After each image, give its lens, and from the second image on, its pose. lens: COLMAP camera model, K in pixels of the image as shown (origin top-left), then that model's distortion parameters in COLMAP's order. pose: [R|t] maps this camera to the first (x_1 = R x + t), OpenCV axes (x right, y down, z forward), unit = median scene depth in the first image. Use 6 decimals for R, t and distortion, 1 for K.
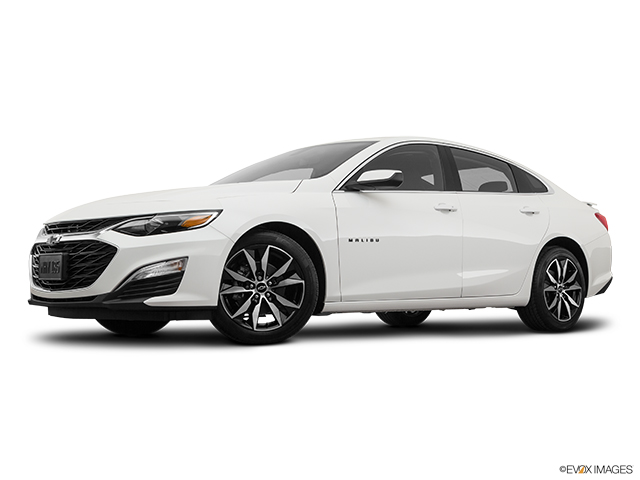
lens RADIAL K [[856.6, 0, 316.2], [0, 856.6, 236.6], [0, 0, 1]] dist [0.125899, 0.000000]
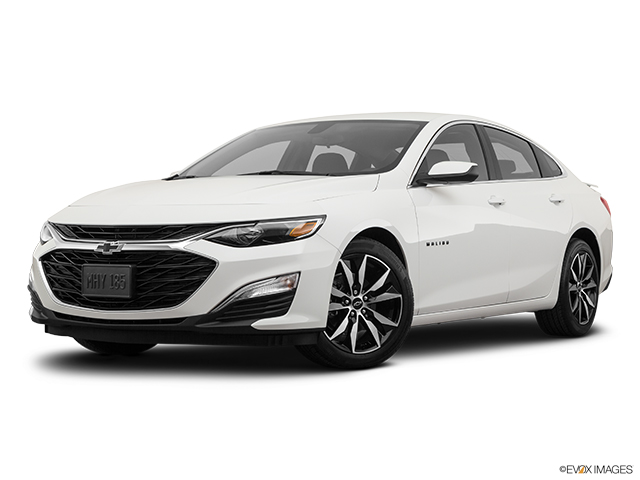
lens RADIAL K [[1249.6, 0, 318.5], [0, 1249.6, 239.6], [0, 0, 1]] dist [0.089809, 0.000000]
pose [[0.959248, -0.002735, 0.282551, -0.456408], [-0.012209, 0.998618, 0.051116, -0.068588], [-0.282300, -0.052483, 0.957889, -0.191834]]
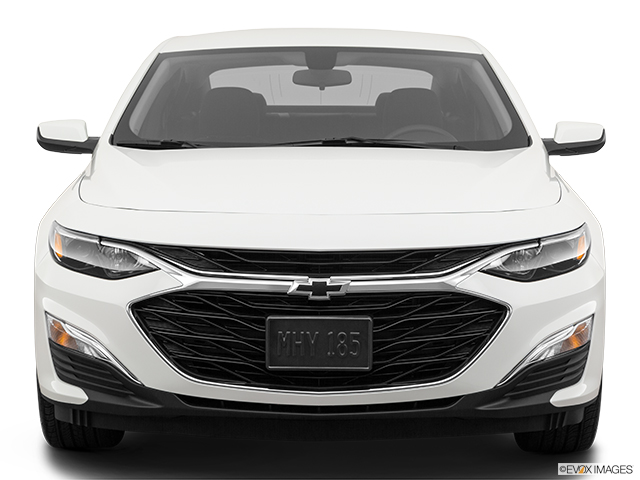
lens RADIAL K [[2074.1, 0, 319.5], [0, 2074.1, 240.5], [0, 0, 1]] dist [-0.129871, 0.000000]
pose [[0.653955, -0.047624, 0.755033, -1.222466], [-0.038098, 0.994677, 0.095738, -0.140476], [-0.755574, -0.091374, 0.648660, 0.237402]]
